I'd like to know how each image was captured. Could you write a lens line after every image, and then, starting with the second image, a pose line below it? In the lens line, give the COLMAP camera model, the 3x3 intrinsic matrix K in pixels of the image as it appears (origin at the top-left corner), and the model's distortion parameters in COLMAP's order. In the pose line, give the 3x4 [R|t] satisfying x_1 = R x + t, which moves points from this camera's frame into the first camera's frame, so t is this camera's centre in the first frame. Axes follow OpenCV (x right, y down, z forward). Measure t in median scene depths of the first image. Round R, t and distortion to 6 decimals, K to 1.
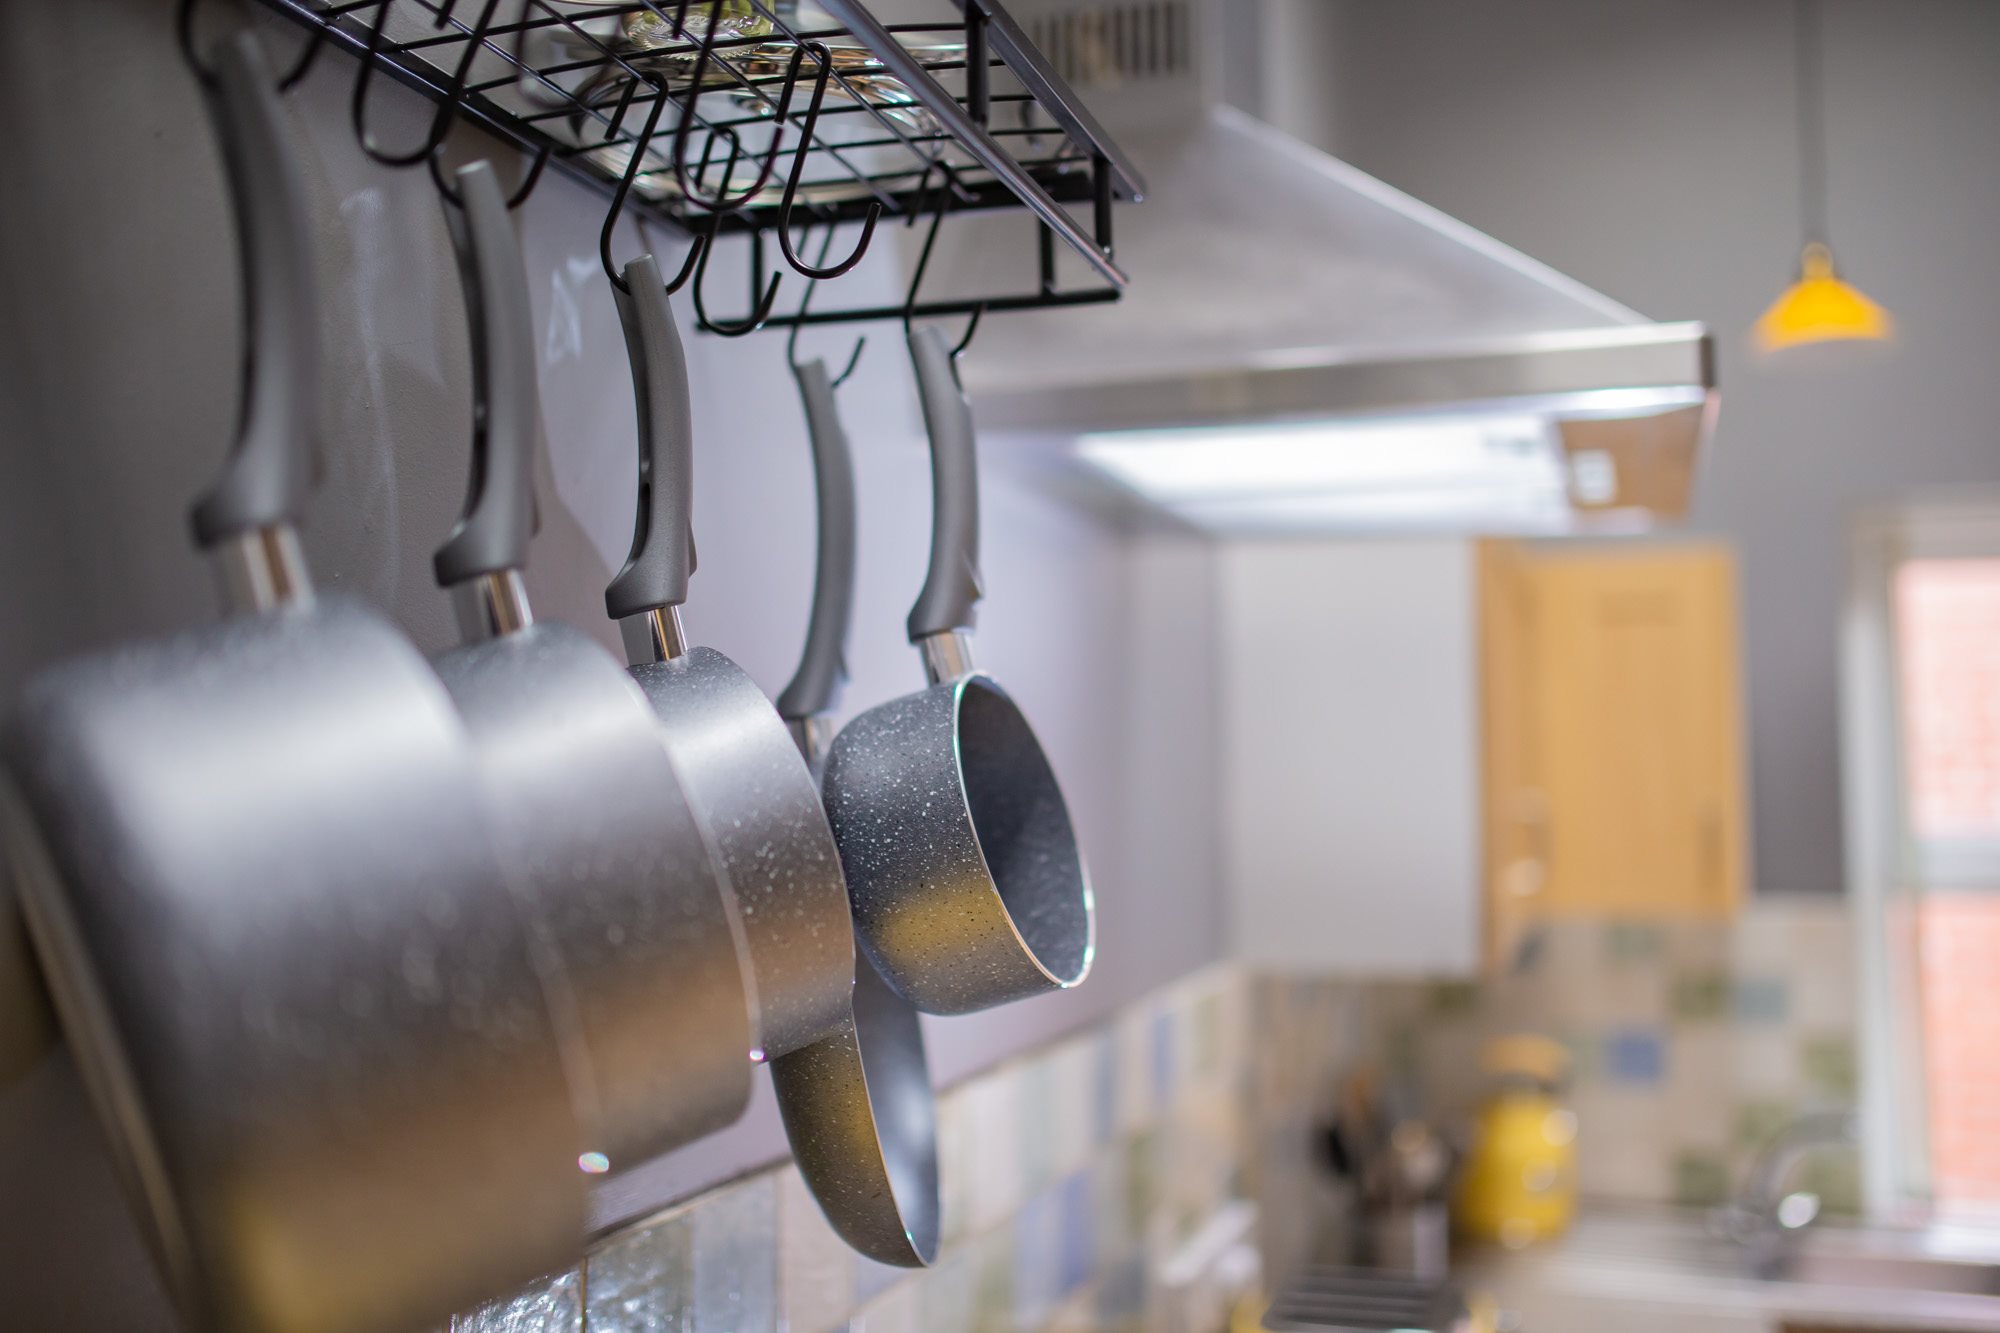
lens RADIAL K [[1898.1, 0, 1000.0], [0, 1898.1, 666.5], [0, 0, 1]] dist [-0.040995, 0.013713]
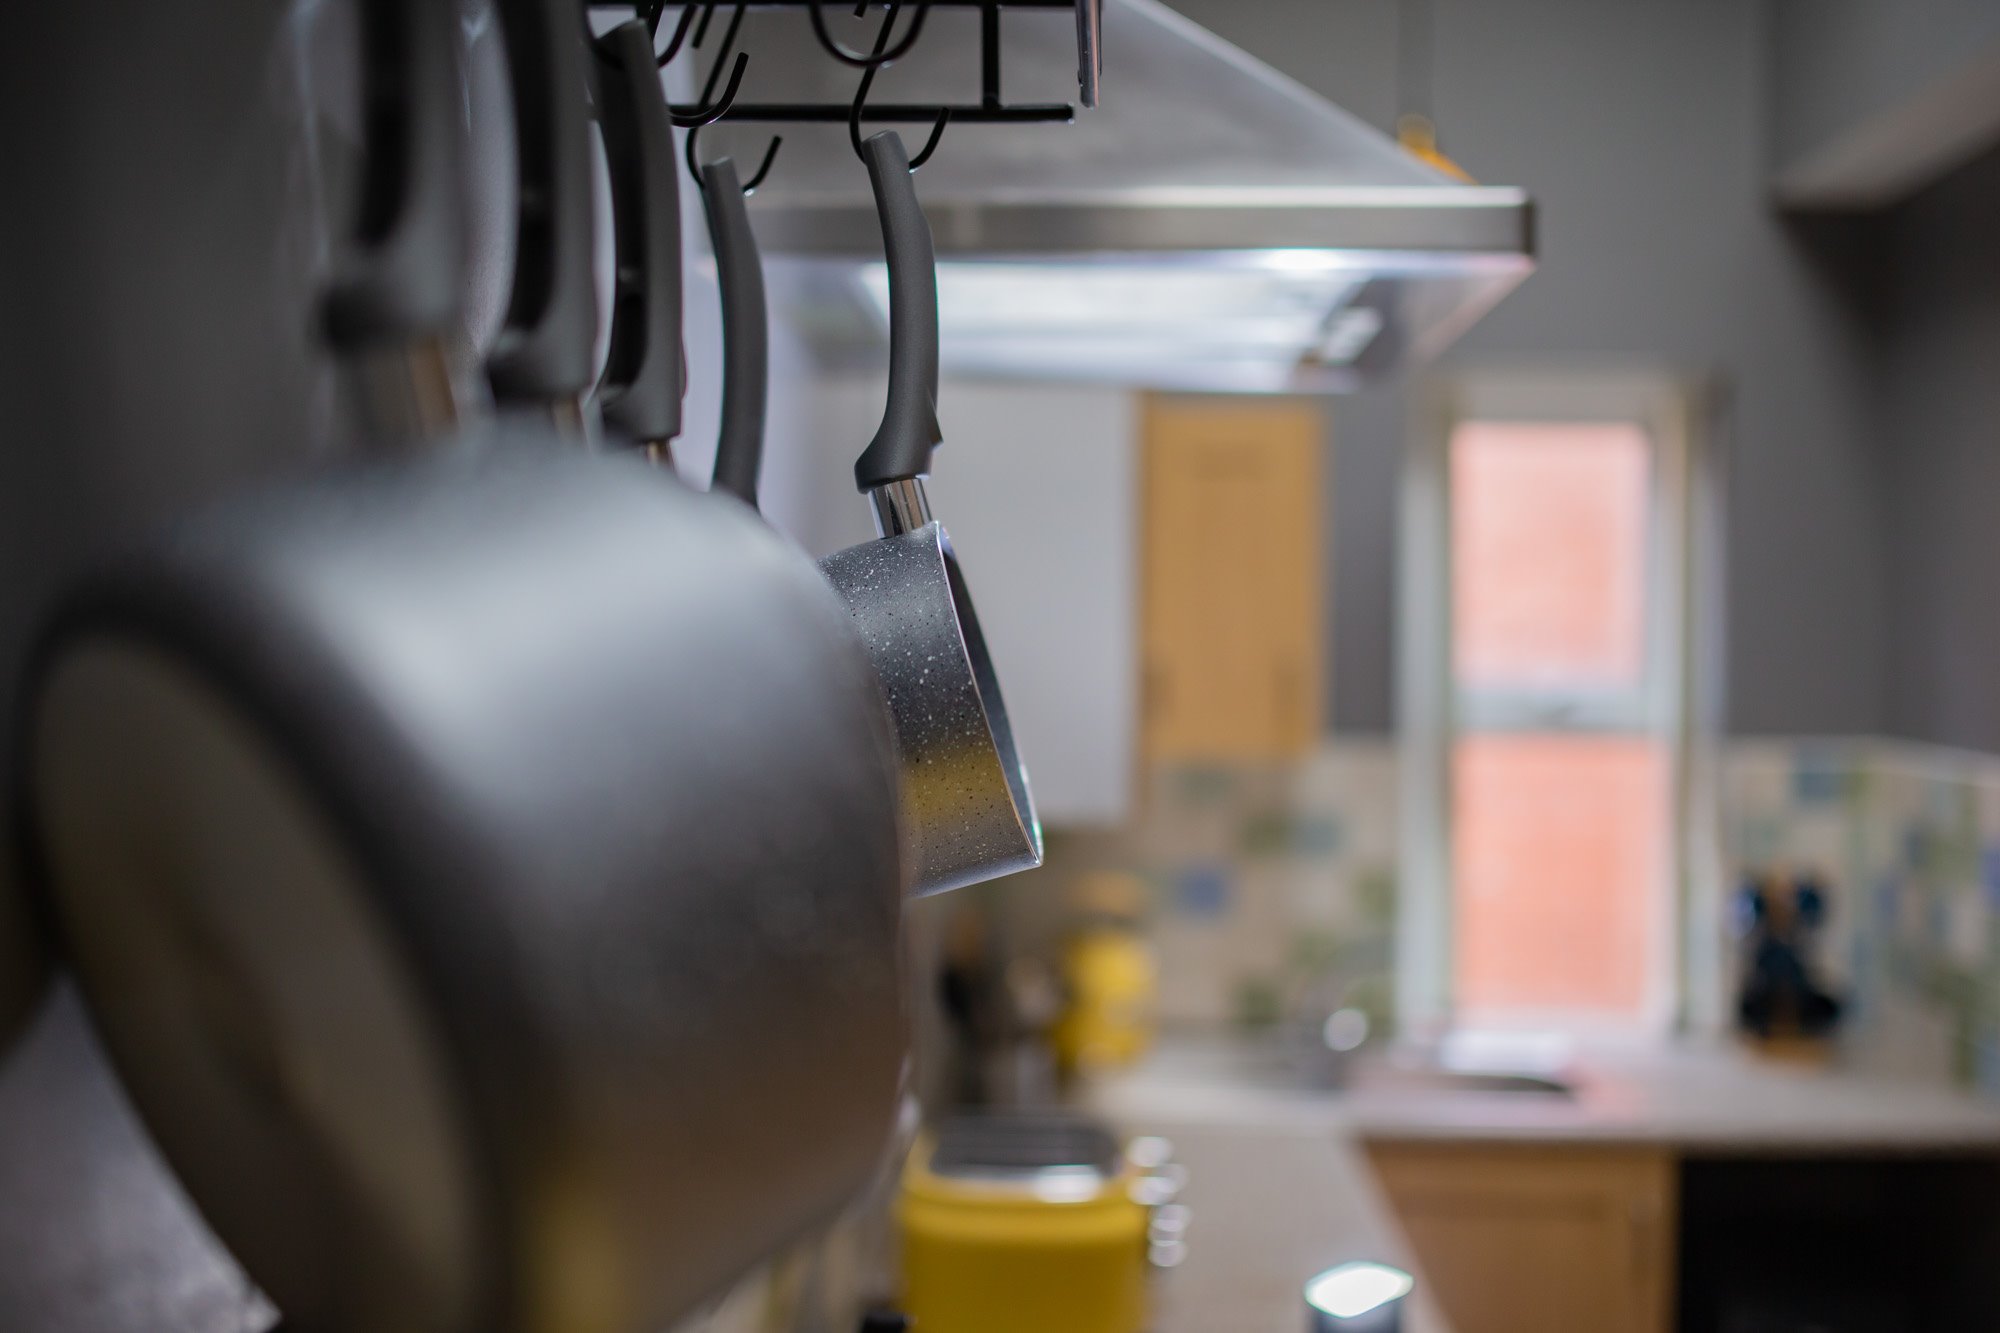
lens RADIAL K [[1898.1, 0, 1000.0], [0, 1898.1, 666.5], [0, 0, 1]] dist [-0.040995, 0.013713]
pose [[0.962254, 0.005871, 0.272091, -0.217700], [-0.029362, 0.996171, 0.082344, -0.004189], [-0.270566, -0.087225, 0.958742, 0.109302]]
